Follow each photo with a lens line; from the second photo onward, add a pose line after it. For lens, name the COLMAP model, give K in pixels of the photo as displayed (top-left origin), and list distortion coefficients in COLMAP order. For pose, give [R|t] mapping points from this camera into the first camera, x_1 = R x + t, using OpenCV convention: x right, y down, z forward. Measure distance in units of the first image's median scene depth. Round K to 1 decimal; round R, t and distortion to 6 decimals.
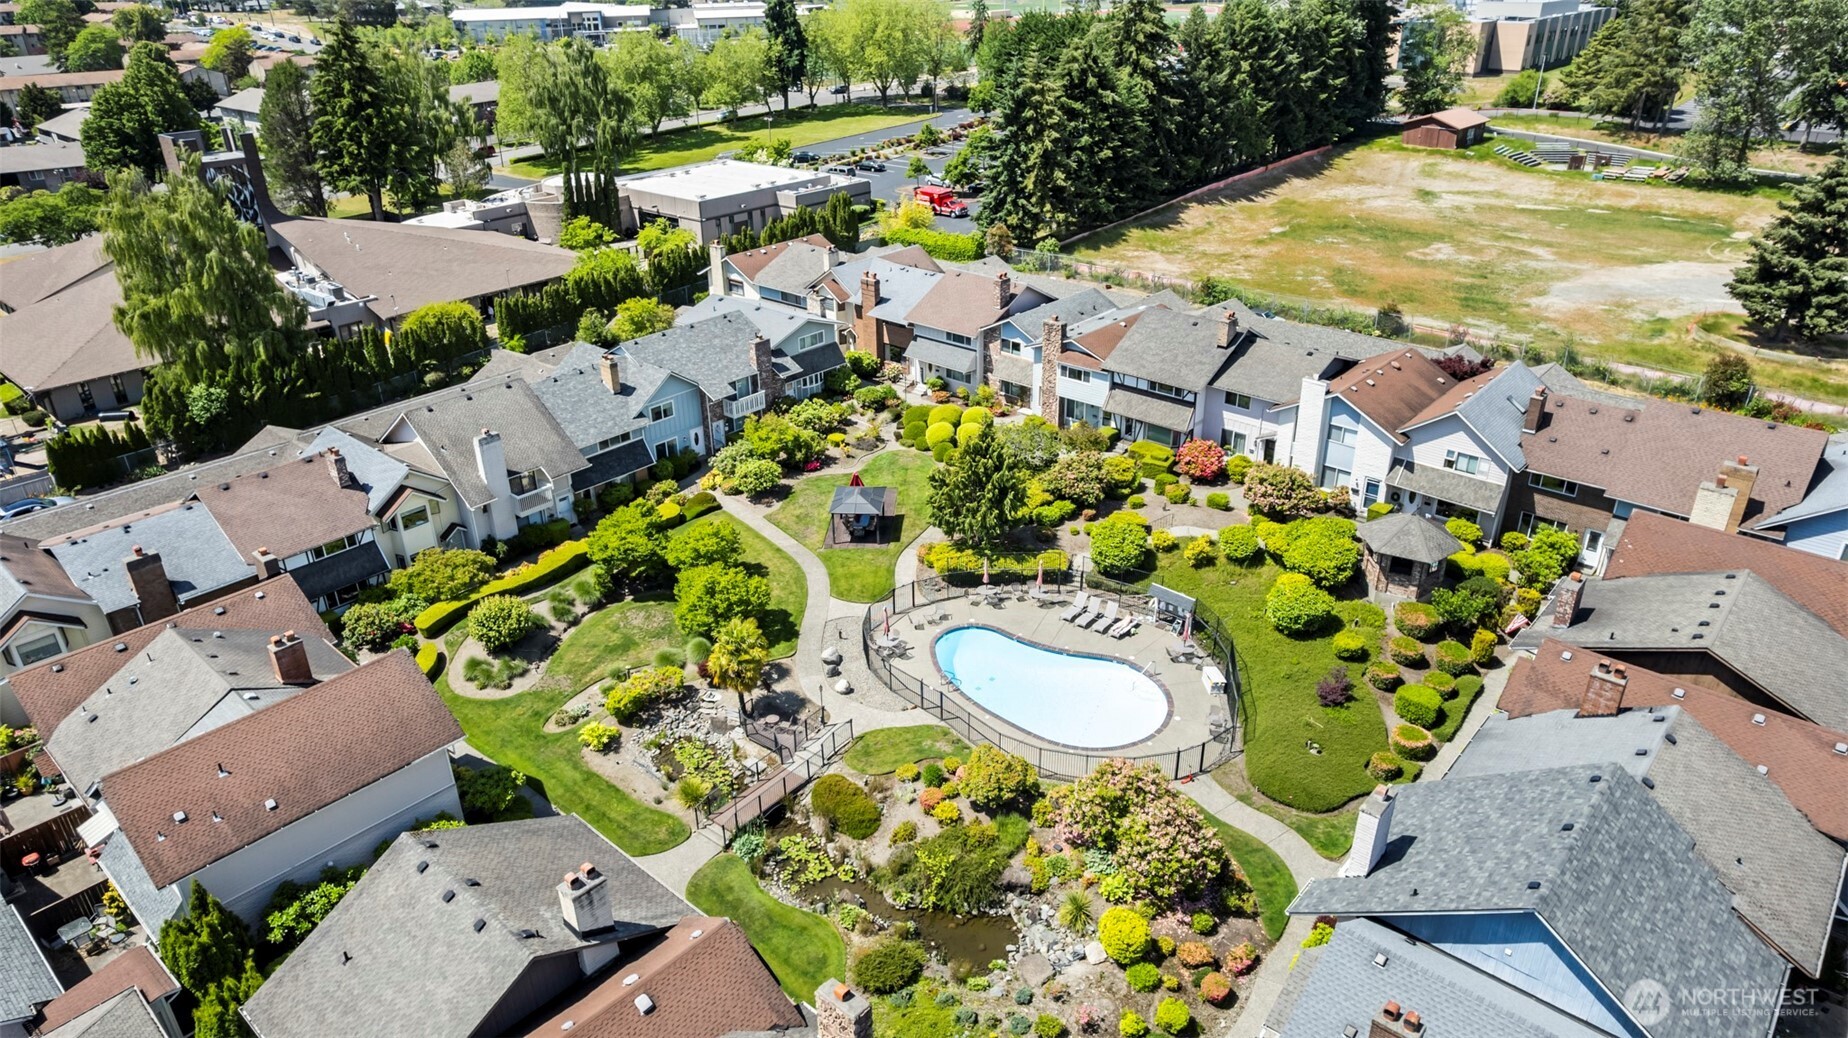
lens RADIAL K [[1189.8, 0, 932.9], [0, 1189.8, 521.3], [0, 0, 1]] dist [-0.039422, -0.000079]
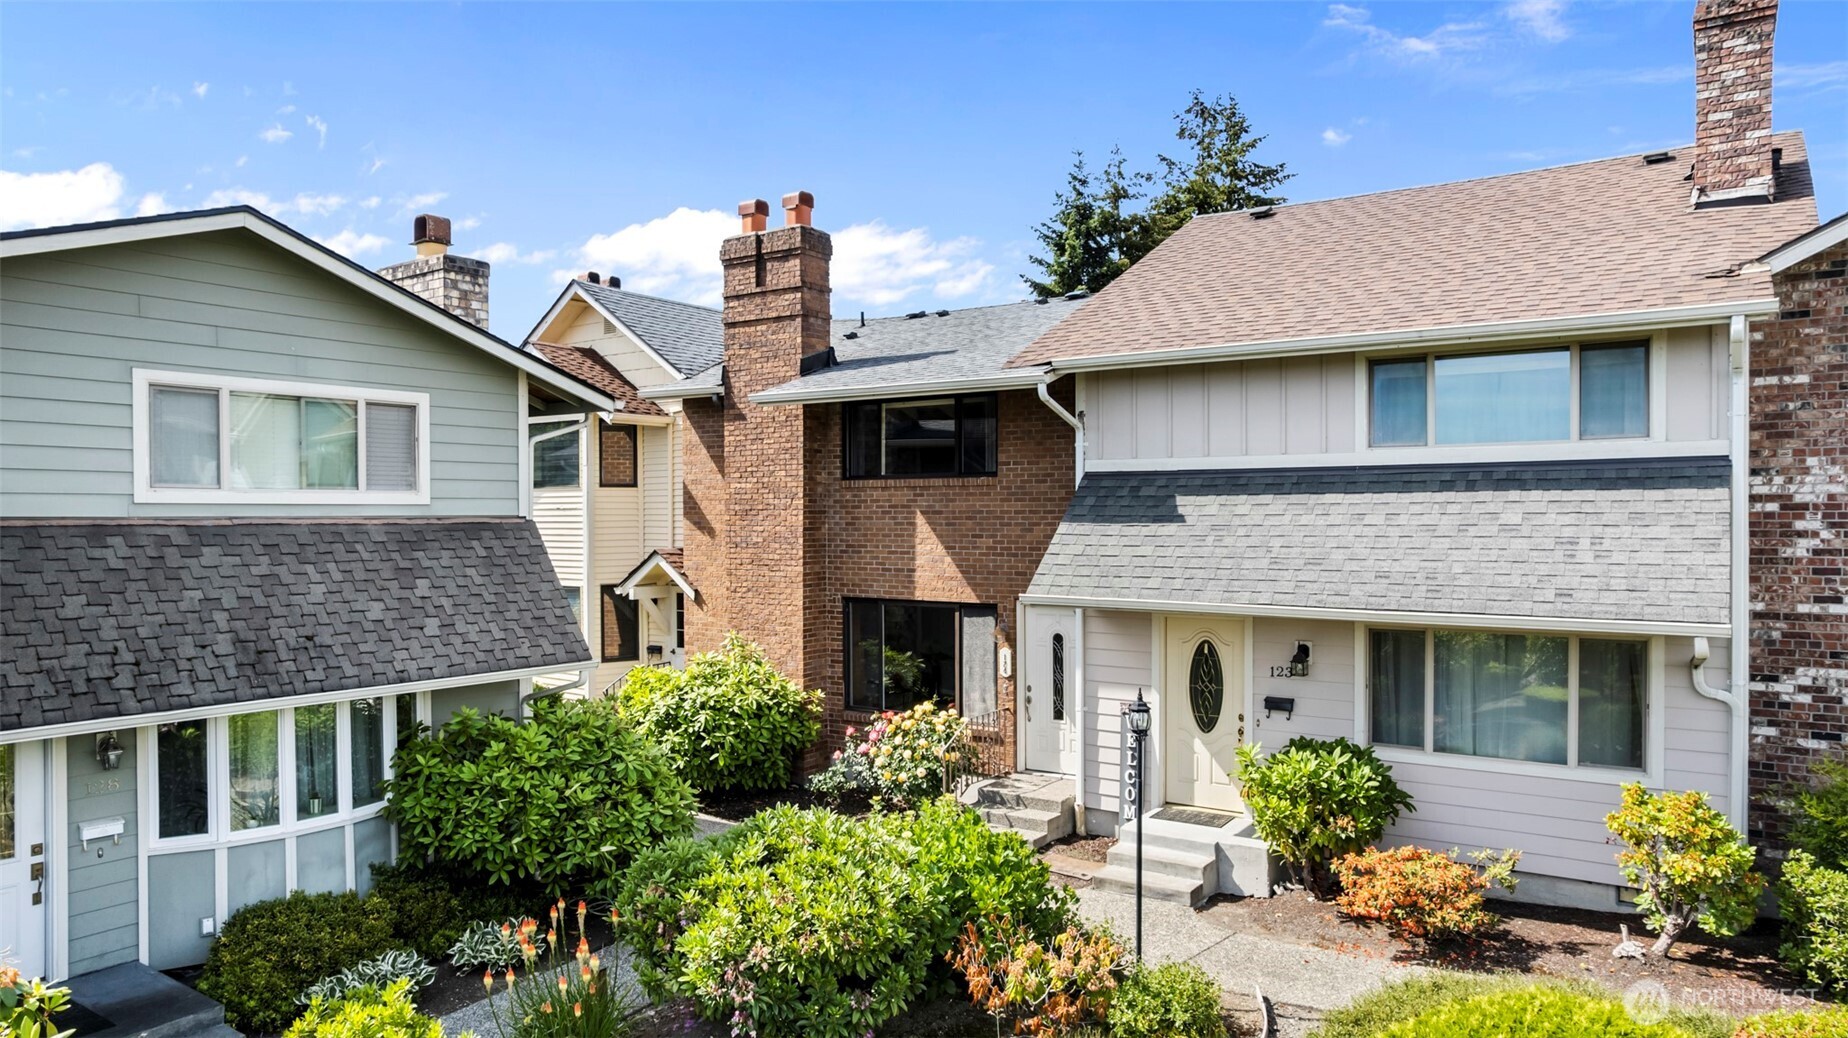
lens RADIAL K [[1196.6, 0, 933.2], [0, 1196.6, 523.9], [0, 0, 1]] dist [-0.068977, 0.059542]
pose [[0.993358, 0.007255, 0.114832, -0.067315], [0.043505, 0.900236, -0.433223, -0.118033], [-0.106519, 0.435341, 0.893942, 1.167472]]
